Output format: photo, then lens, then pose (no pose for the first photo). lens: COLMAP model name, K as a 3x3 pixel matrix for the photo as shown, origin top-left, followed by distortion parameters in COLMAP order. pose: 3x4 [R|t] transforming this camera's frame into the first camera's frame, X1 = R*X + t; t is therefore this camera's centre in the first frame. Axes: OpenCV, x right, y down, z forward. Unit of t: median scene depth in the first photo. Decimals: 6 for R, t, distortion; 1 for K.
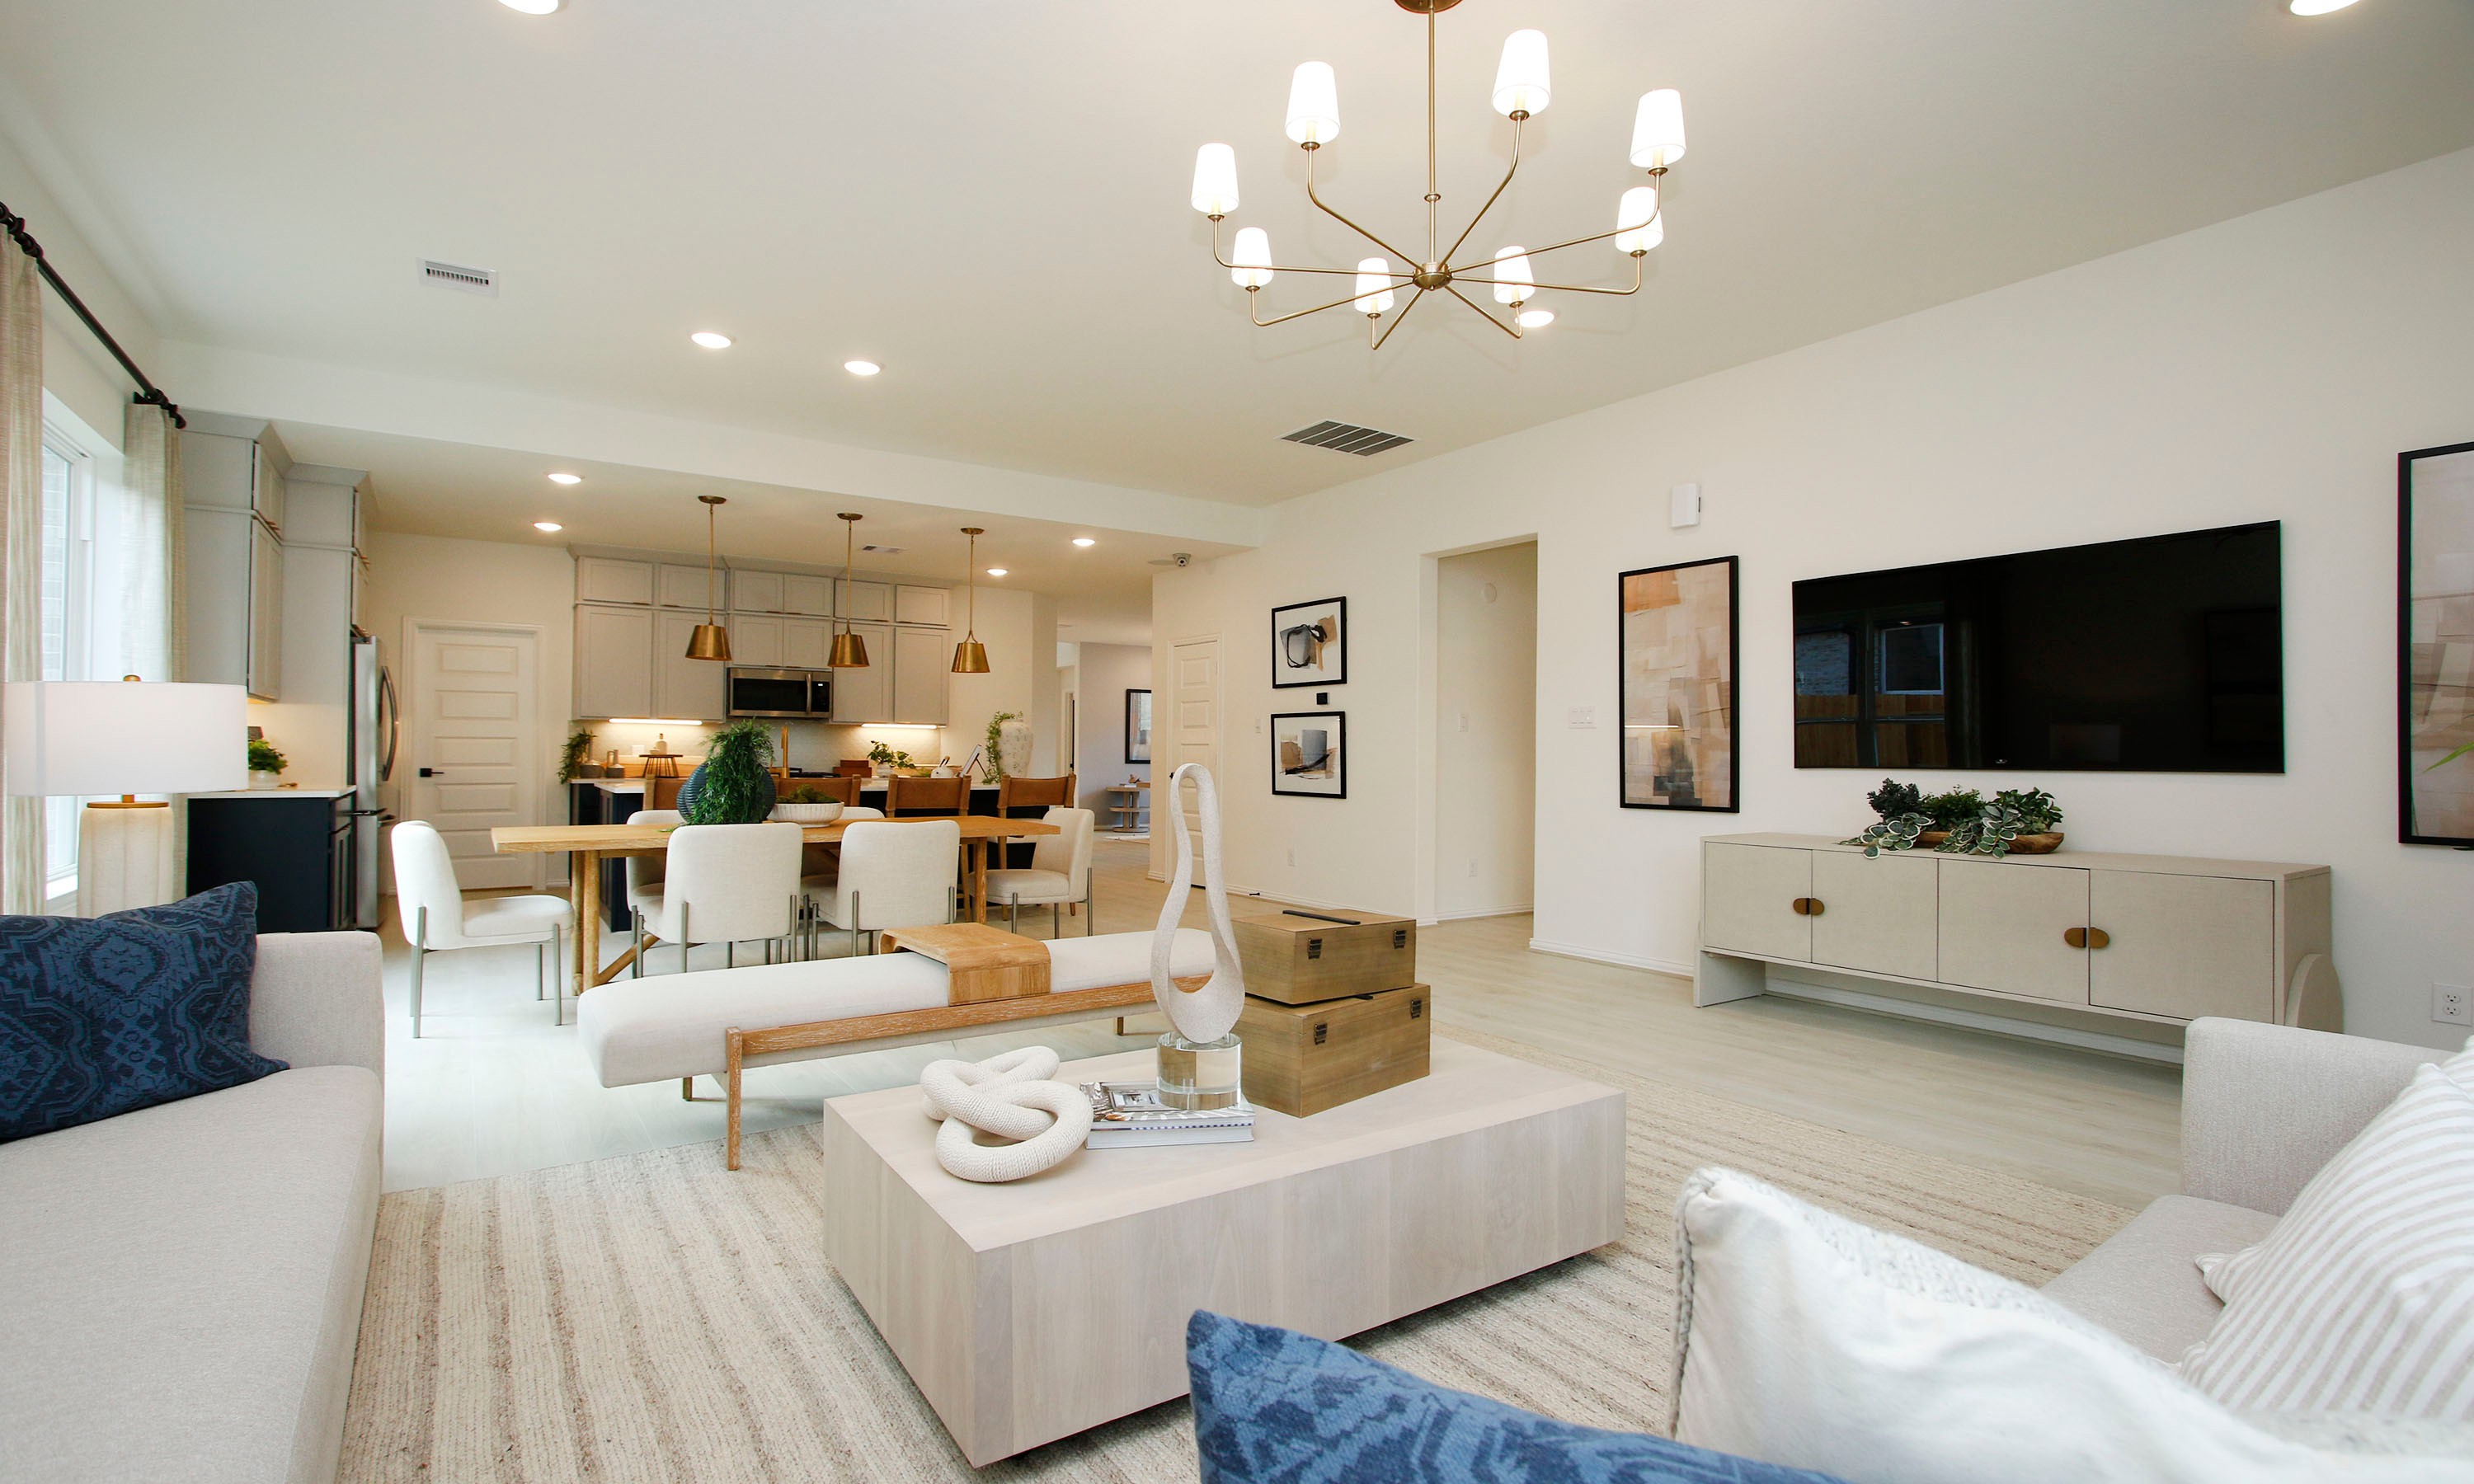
lens RADIAL K [[1127.9, 0, 1237.0], [0, 1127.9, 742.0], [0, 0, 1]] dist [0.000106, 0.000004]
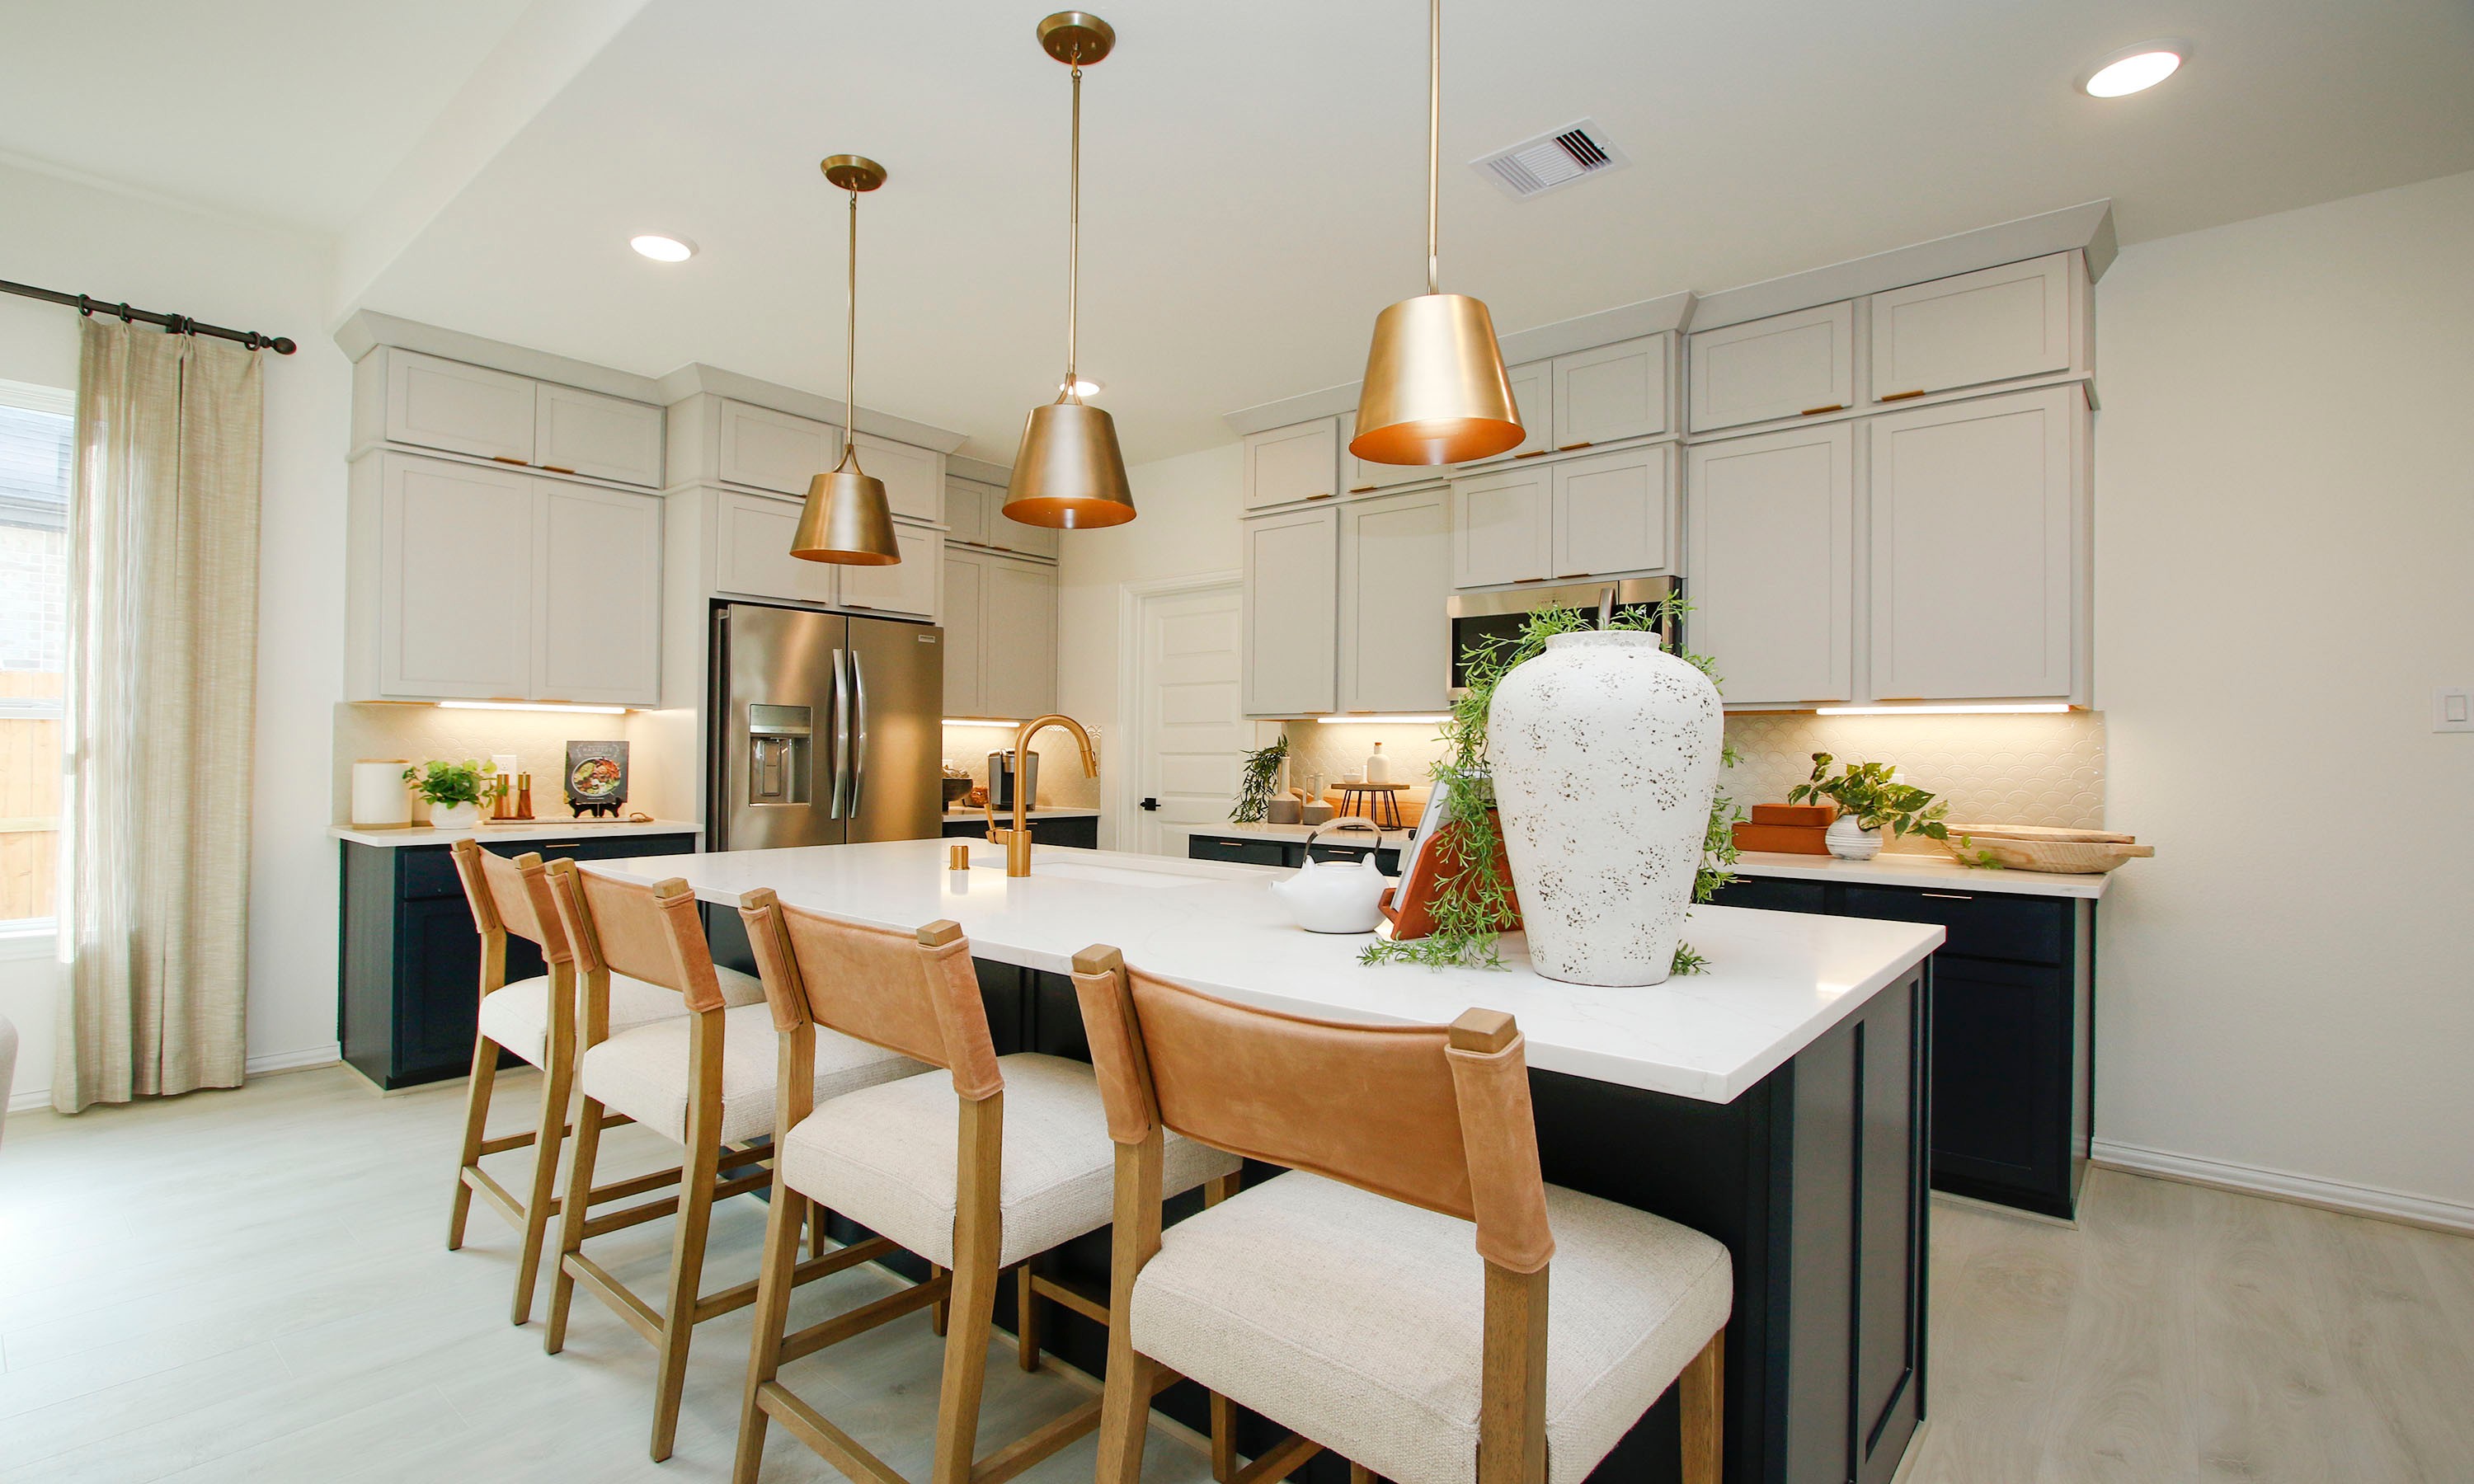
lens RADIAL K [[1127.9, 0, 1237.0], [0, 1127.9, 742.0], [0, 0, 1]] dist [0.000106, 0.000004]
pose [[0.267335, -0.020019, -0.963396, -0.034330], [-0.000269, 0.999783, -0.020850, 0.002962], [0.963604, 0.005833, 0.267271, 0.835504]]
